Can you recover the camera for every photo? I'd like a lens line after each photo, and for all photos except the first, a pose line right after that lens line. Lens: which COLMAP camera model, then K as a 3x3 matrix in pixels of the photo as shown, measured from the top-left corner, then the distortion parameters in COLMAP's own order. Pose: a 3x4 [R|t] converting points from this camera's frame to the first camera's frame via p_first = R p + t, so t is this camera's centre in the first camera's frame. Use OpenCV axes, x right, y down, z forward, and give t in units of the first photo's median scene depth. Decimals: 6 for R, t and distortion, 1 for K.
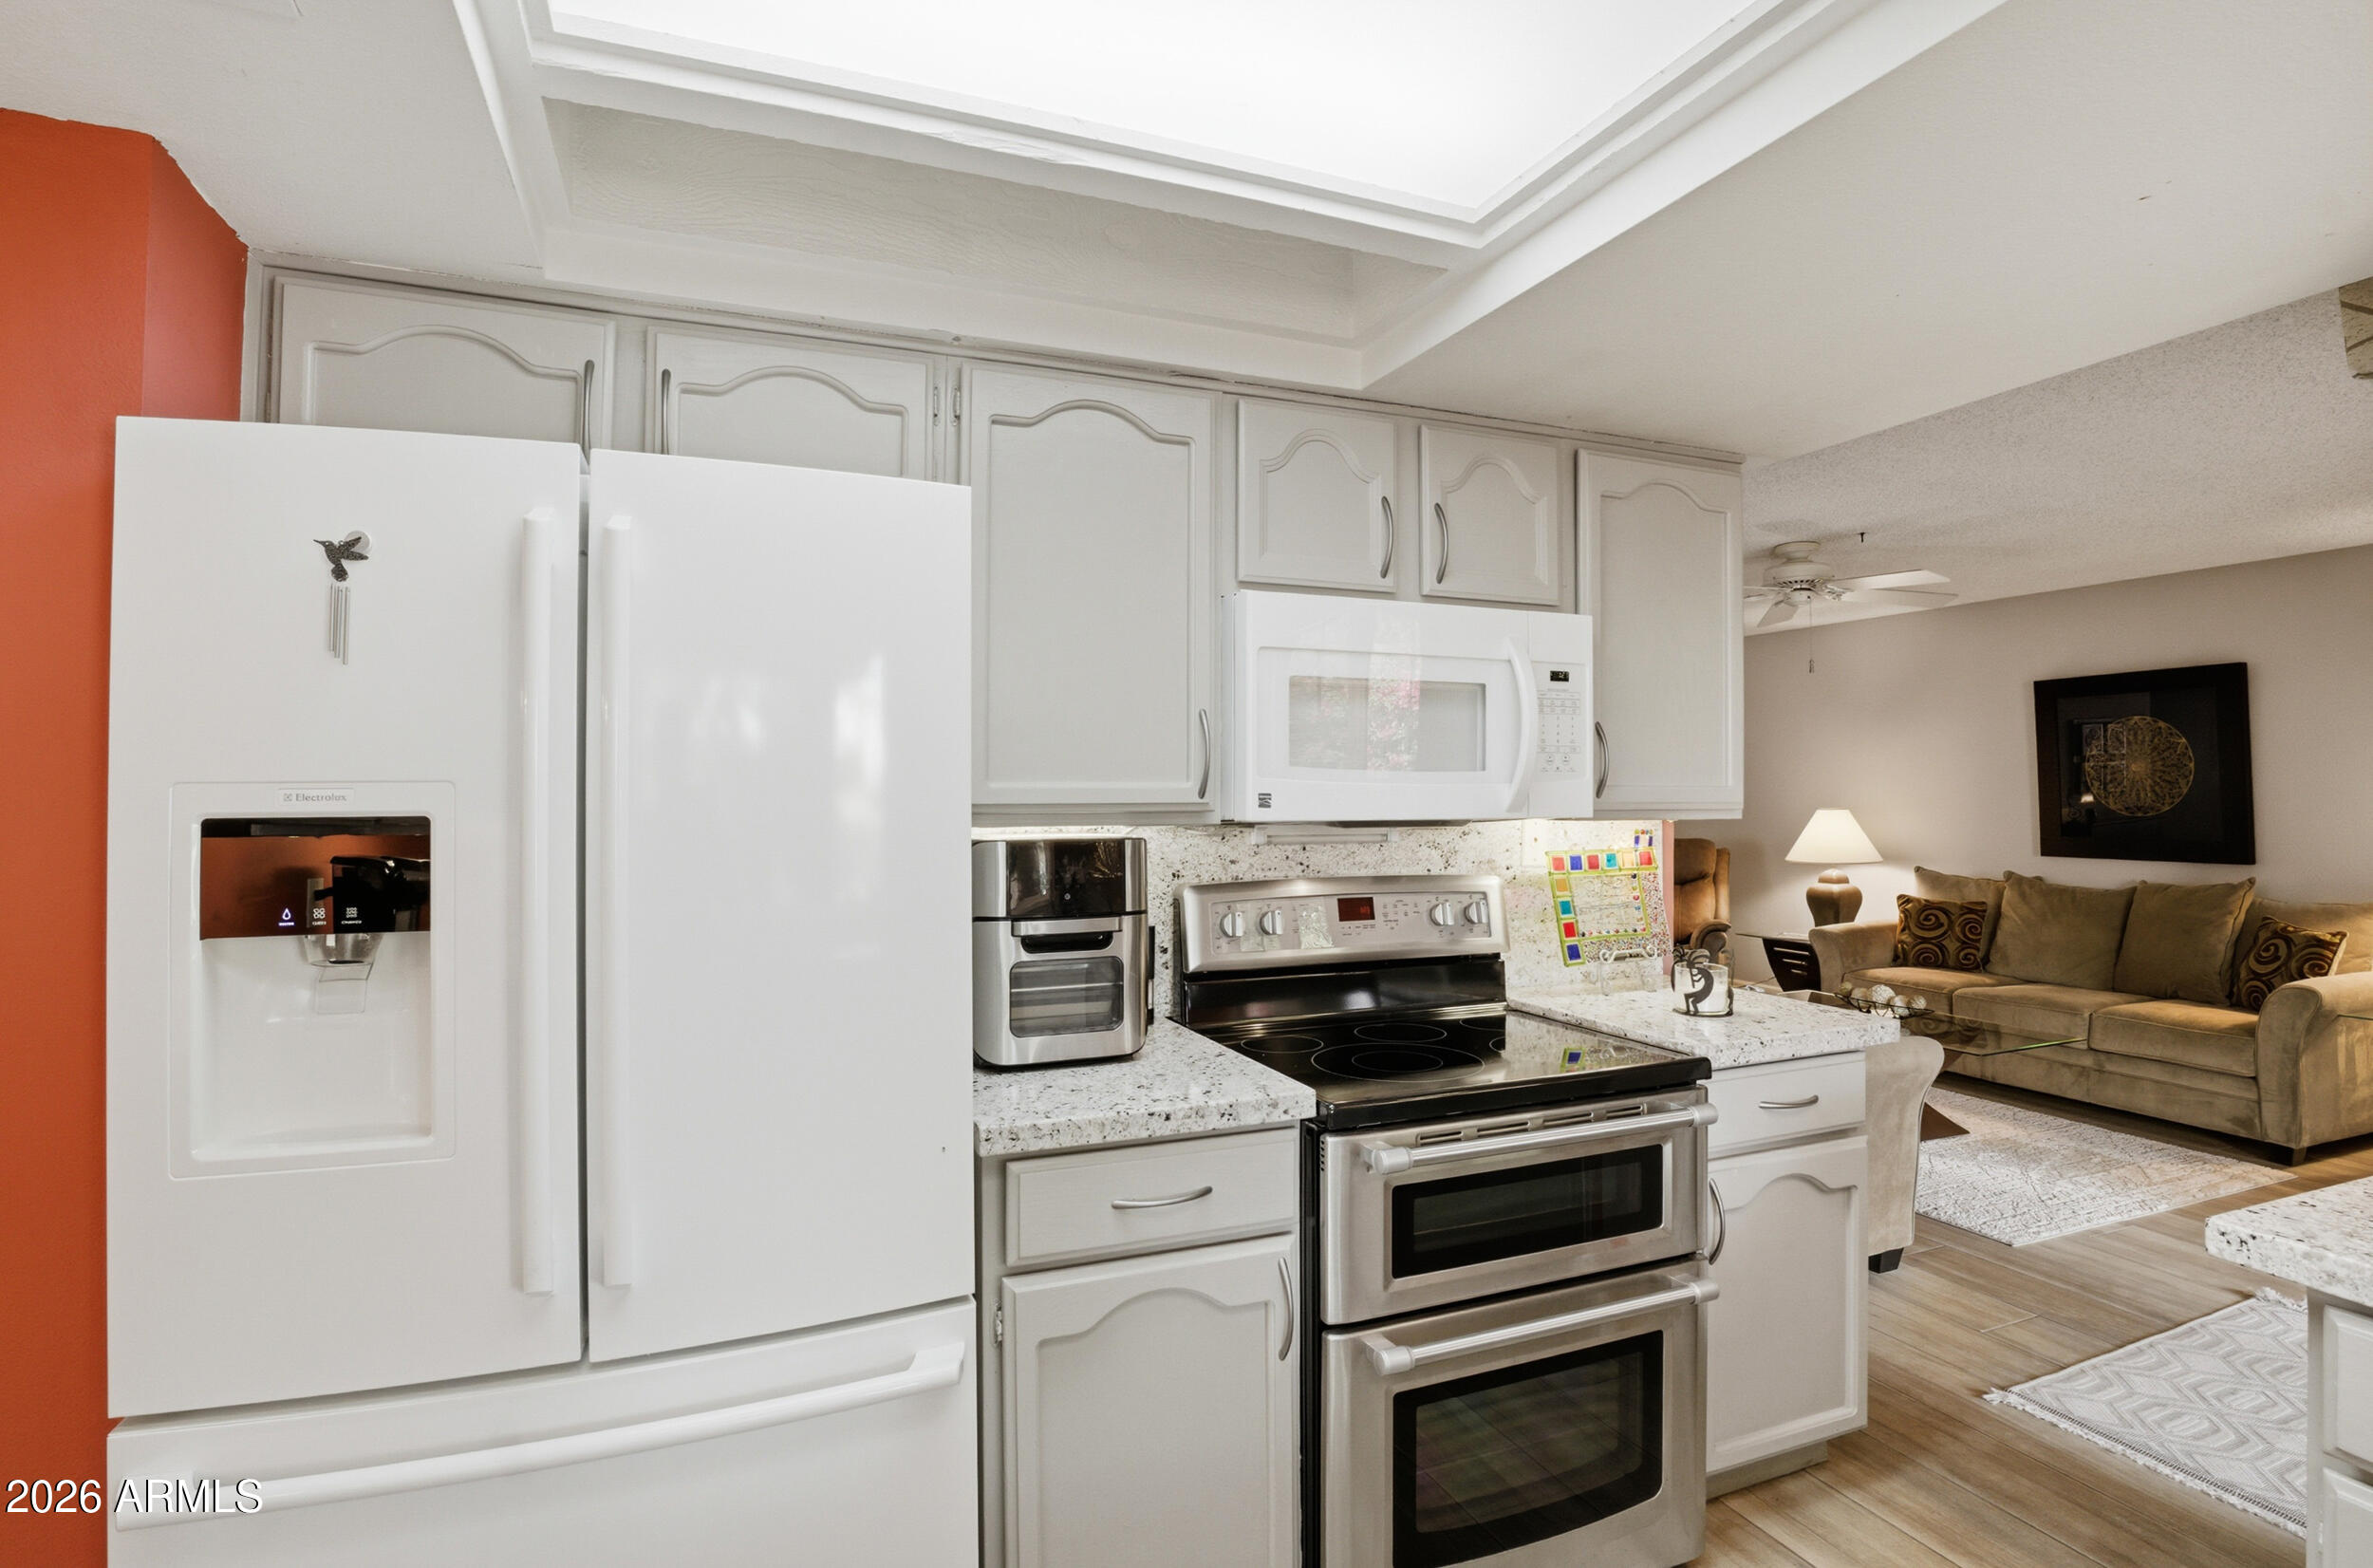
lens RADIAL K [[1175.5, 0, 1186.5], [0, 1175.5, 784.0], [0, 0, 1]] dist [-0.022927, 0.000295]
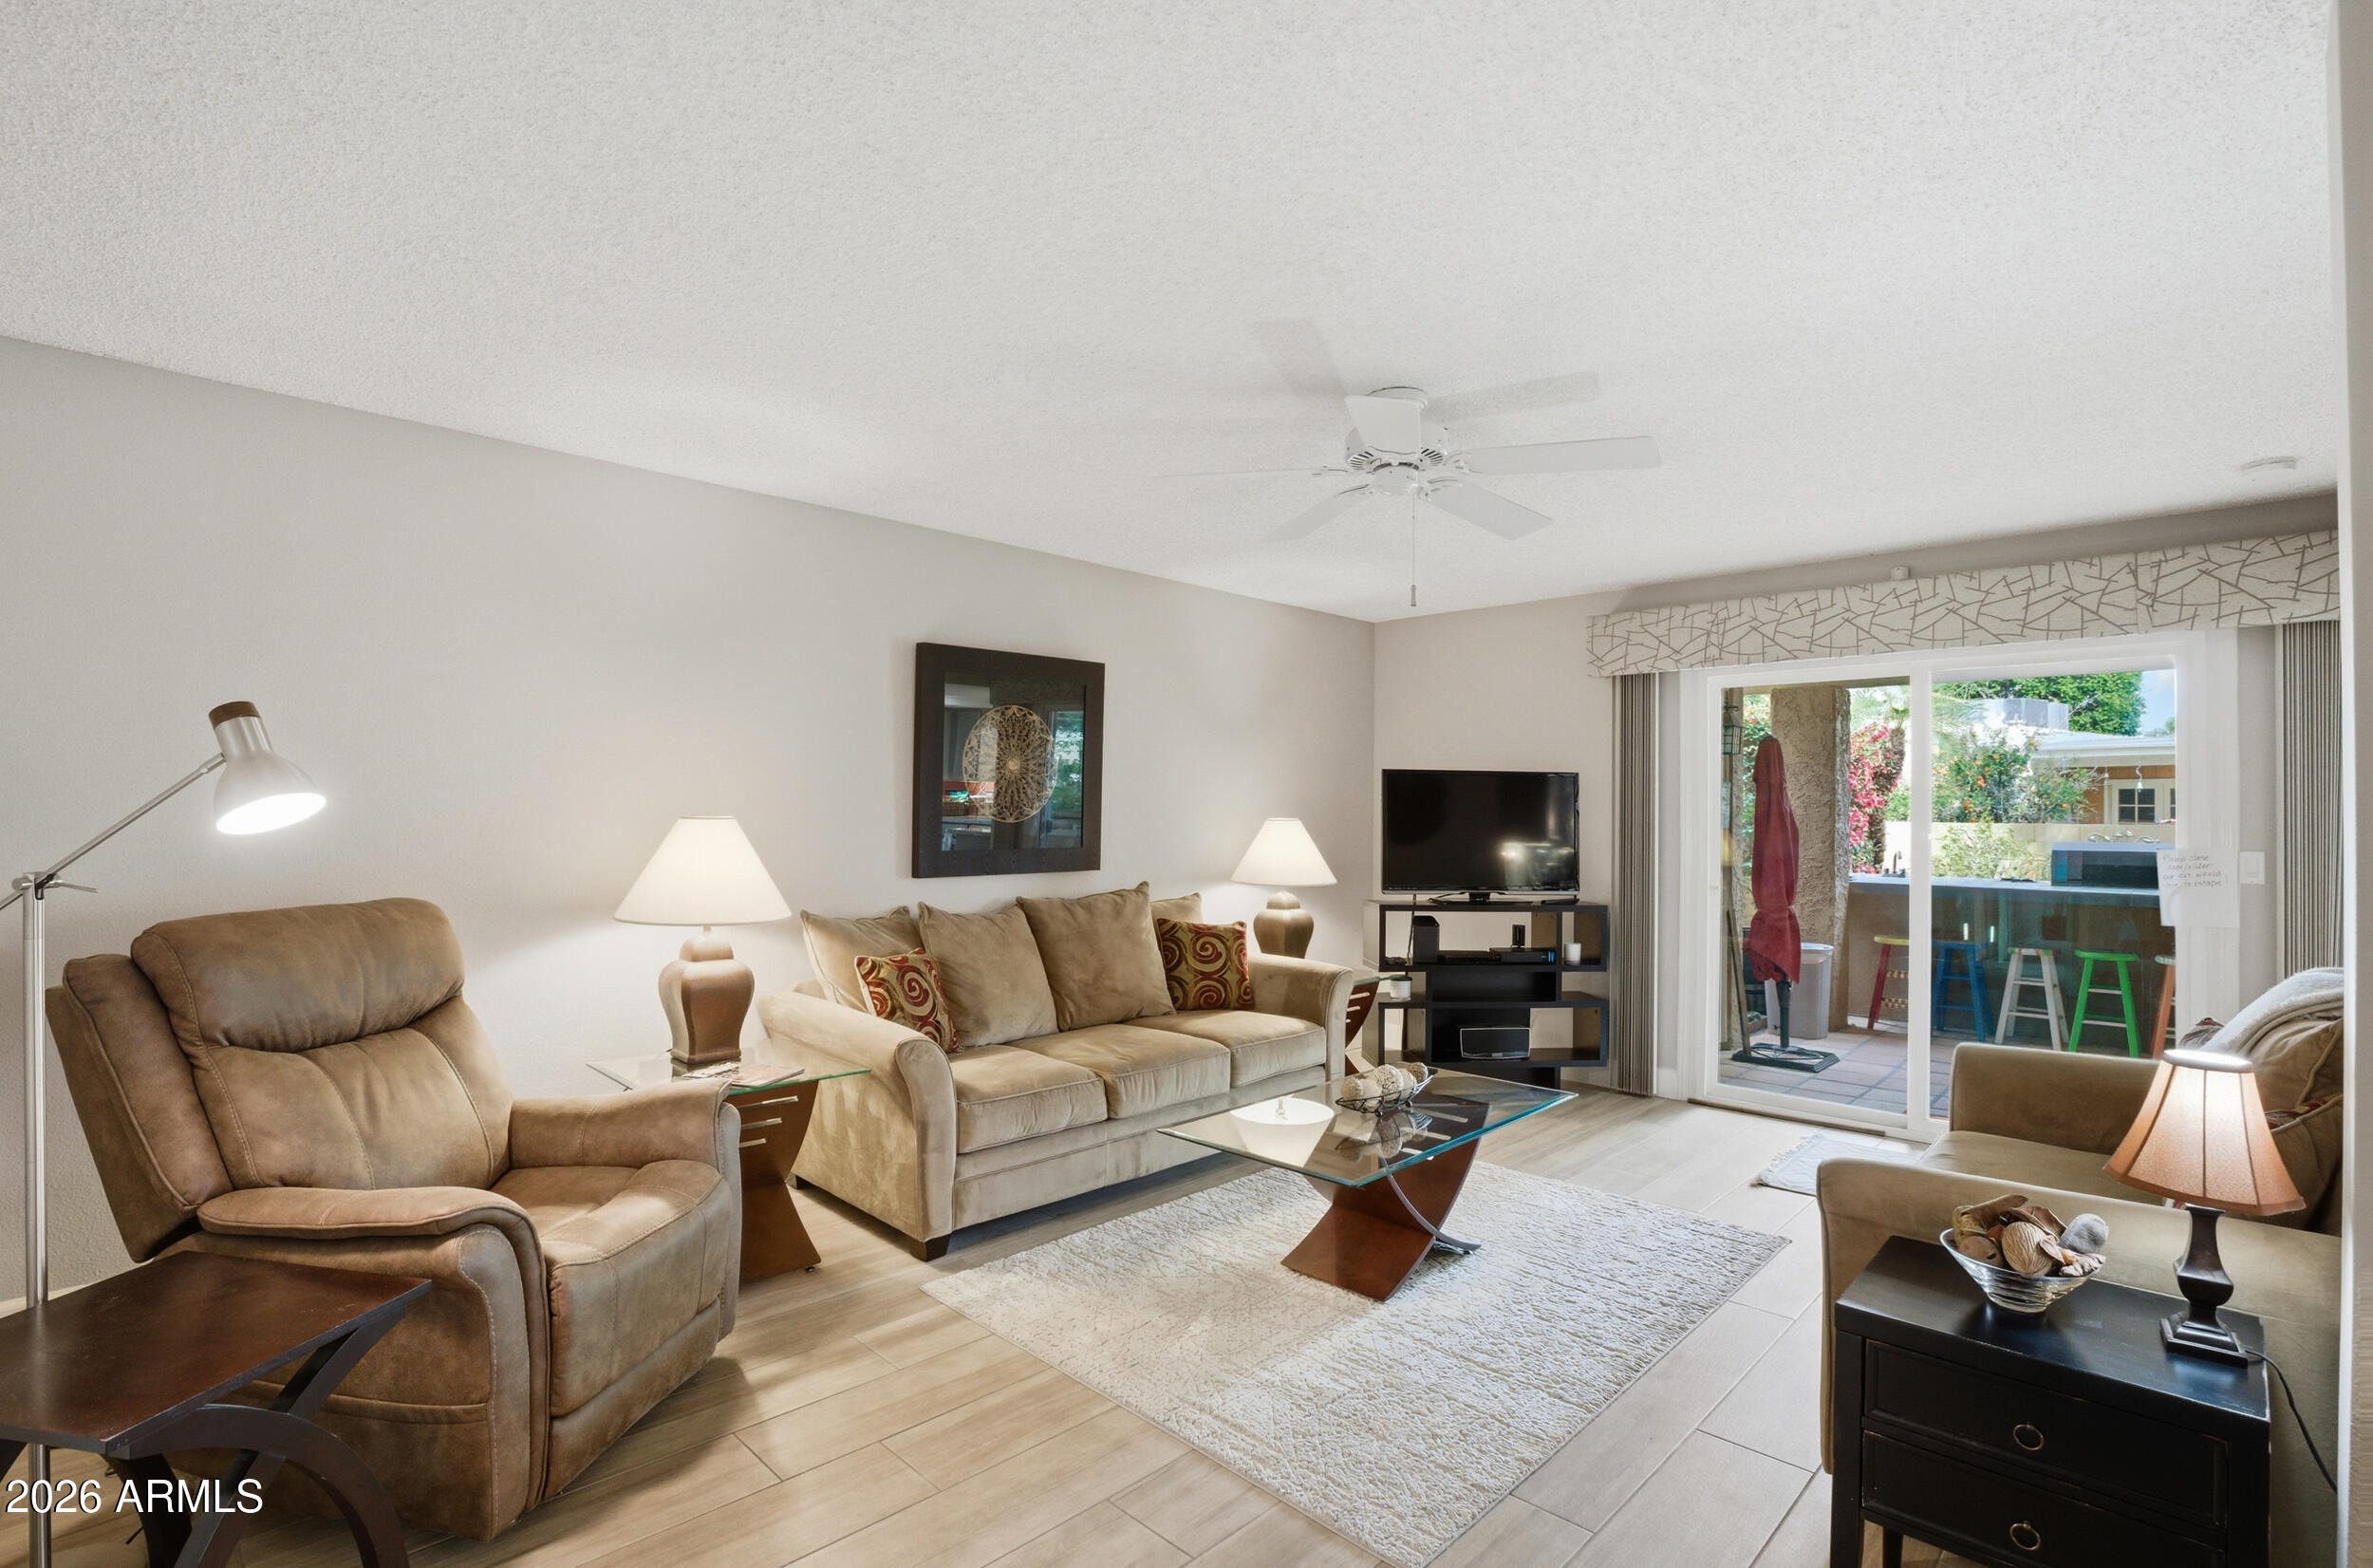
lens RADIAL K [[1175.5, 0, 1186.5], [0, 1175.5, 784.0], [0, 0, 1]] dist [-0.022927, 0.000295]
pose [[-0.405255, 0.014260, 0.914092, -0.020862], [-0.016781, 0.999594, -0.023034, 0.016366], [-0.914049, -0.024674, -0.404851, 1.172535]]
